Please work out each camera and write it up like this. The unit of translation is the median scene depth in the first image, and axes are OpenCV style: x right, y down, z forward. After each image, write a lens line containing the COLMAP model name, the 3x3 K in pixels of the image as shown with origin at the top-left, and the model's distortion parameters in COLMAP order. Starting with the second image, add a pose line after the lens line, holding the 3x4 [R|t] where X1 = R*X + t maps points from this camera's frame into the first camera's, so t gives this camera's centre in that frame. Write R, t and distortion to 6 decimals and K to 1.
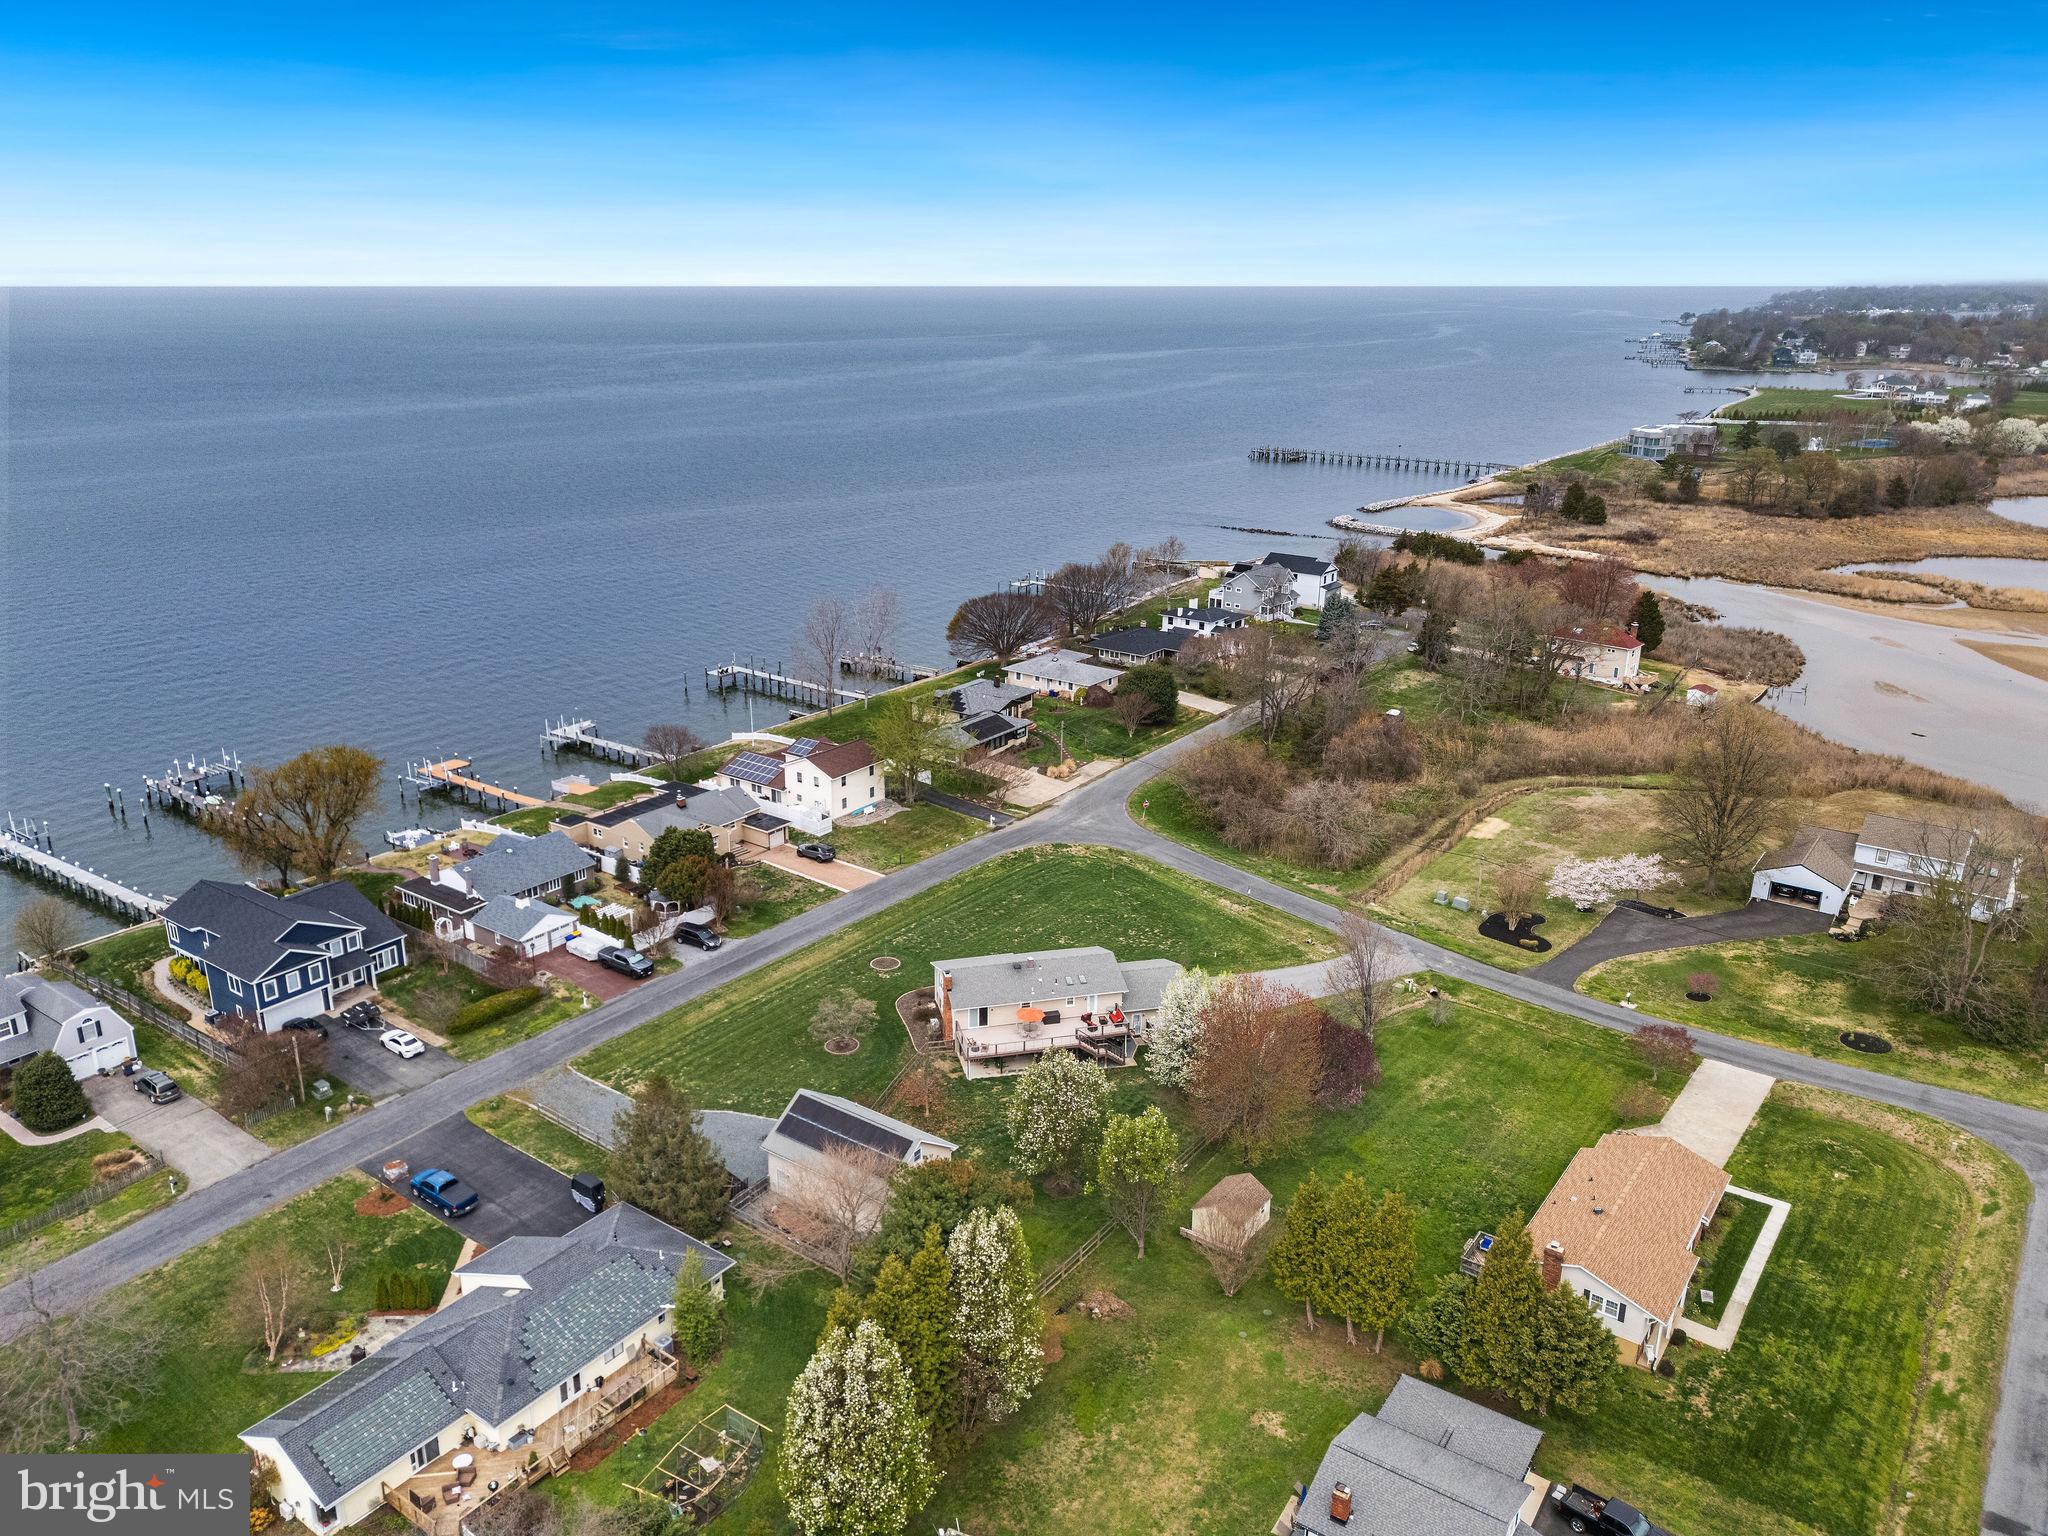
lens RADIAL K [[1506.3, 0, 1022.8], [0, 1506.3, 766.5], [0, 0, 1]] dist [0.044181, -0.011733]
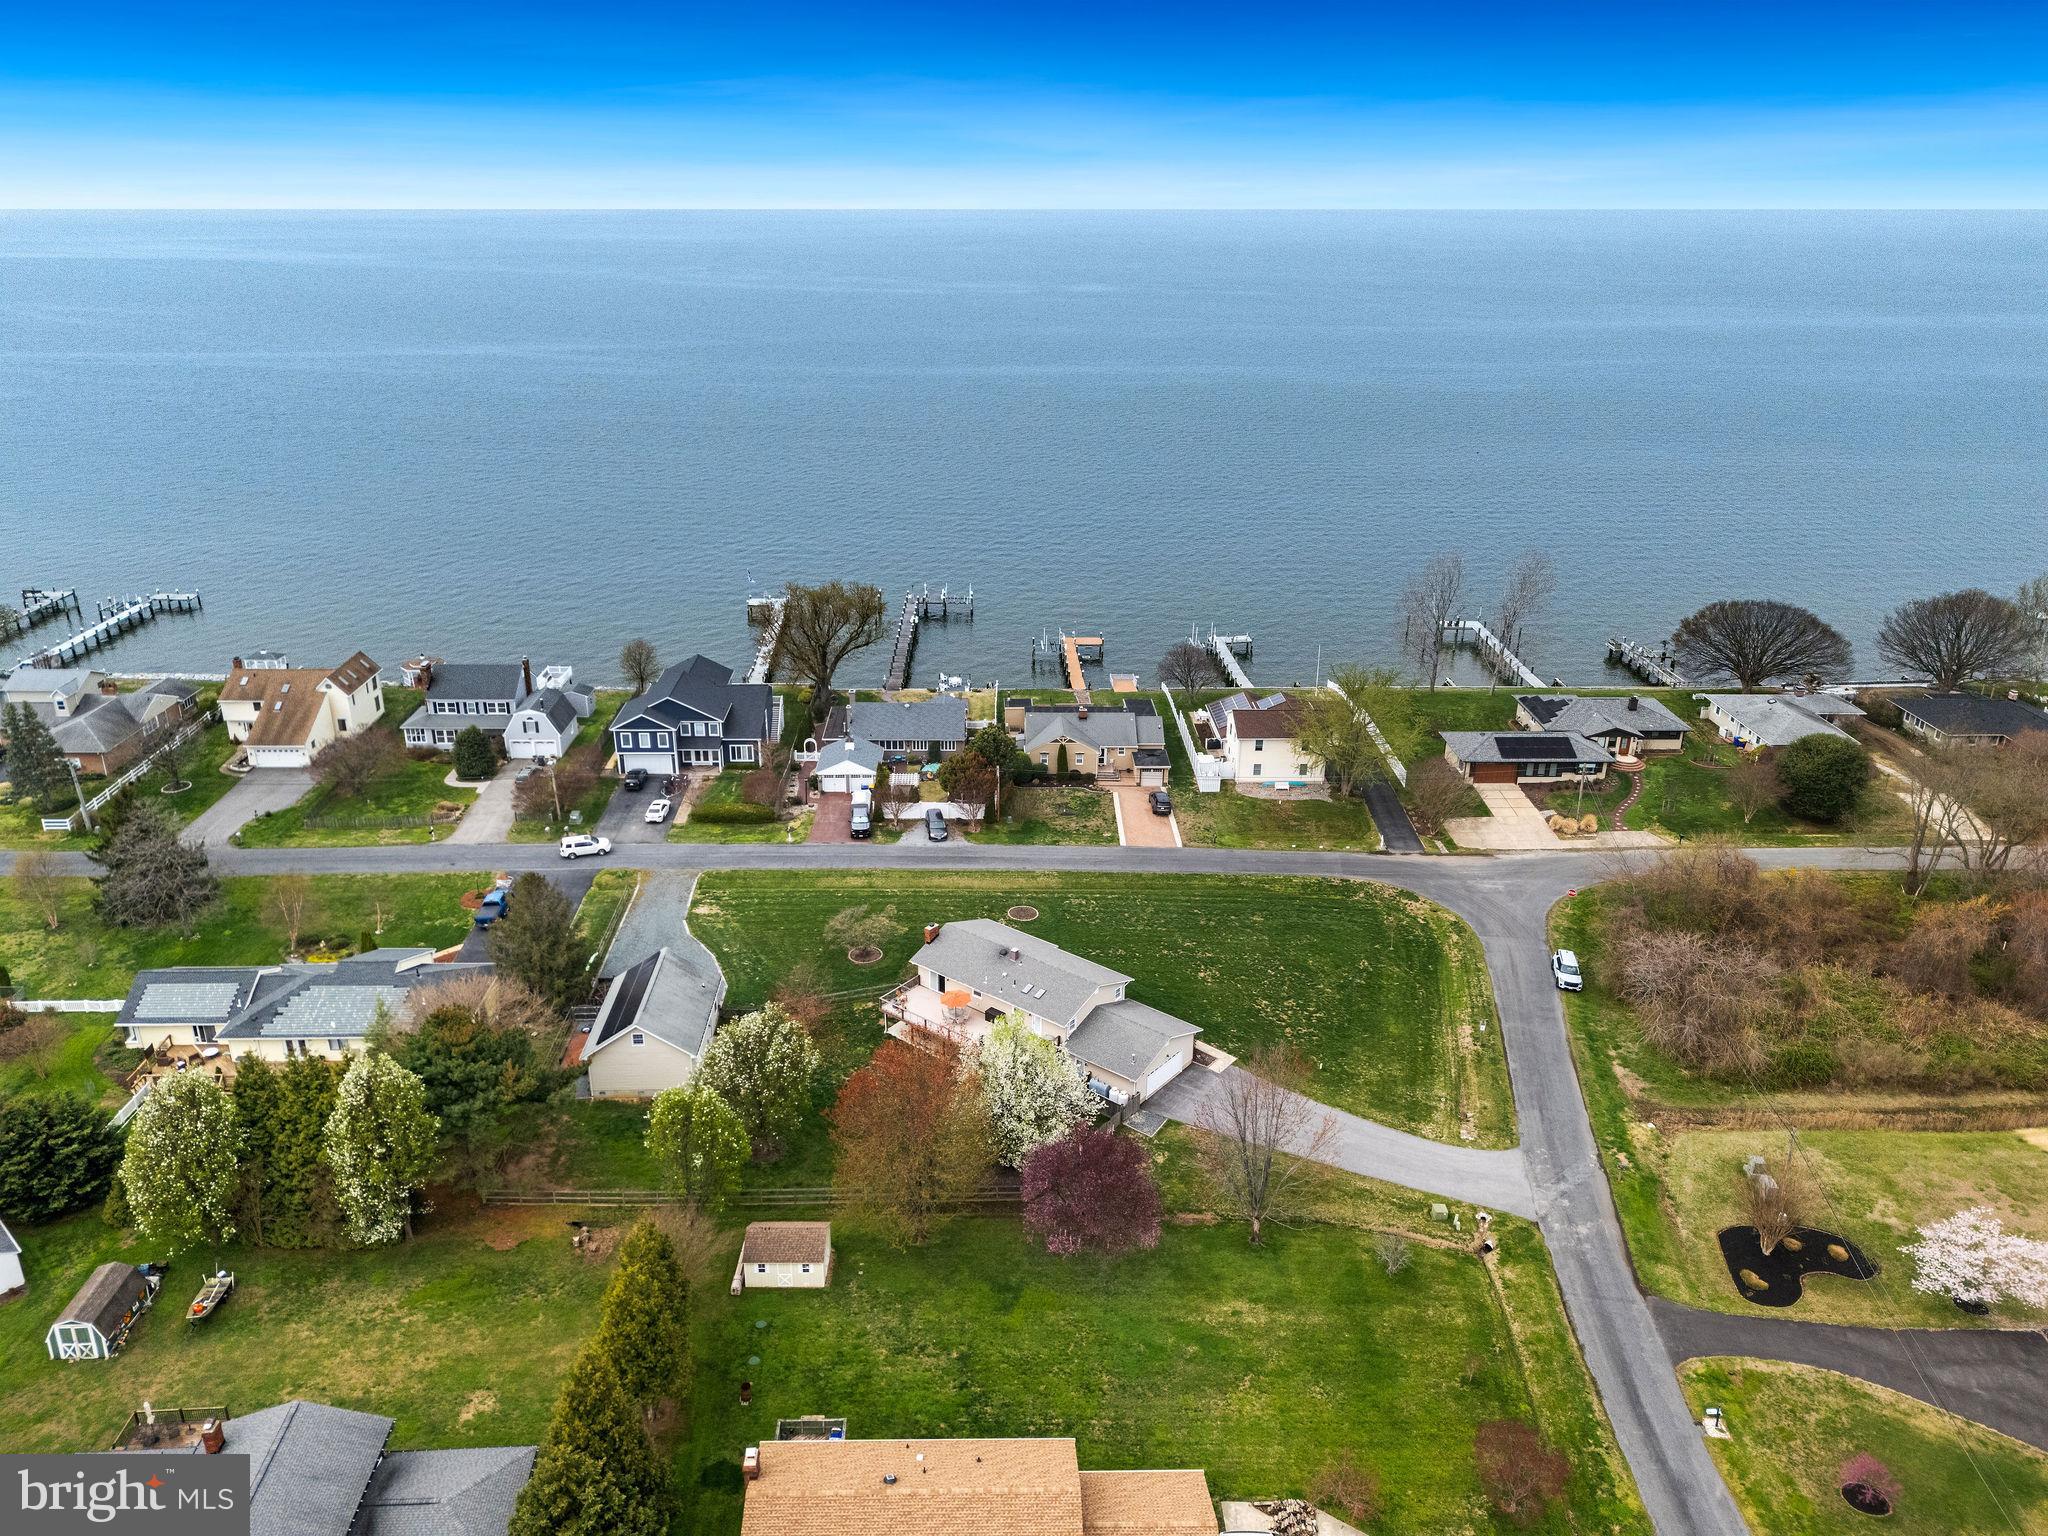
lens RADIAL K [[1506.3, 0, 1021.9], [0, 1506.3, 772.4], [0, 0, 1]] dist [0.044181, -0.011733]
pose [[0.605659, 0.298435, -0.737641, 0.548878], [-0.255820, 0.950820, 0.174636, -0.113293], [0.753481, 0.082933, 0.652218, 0.347234]]
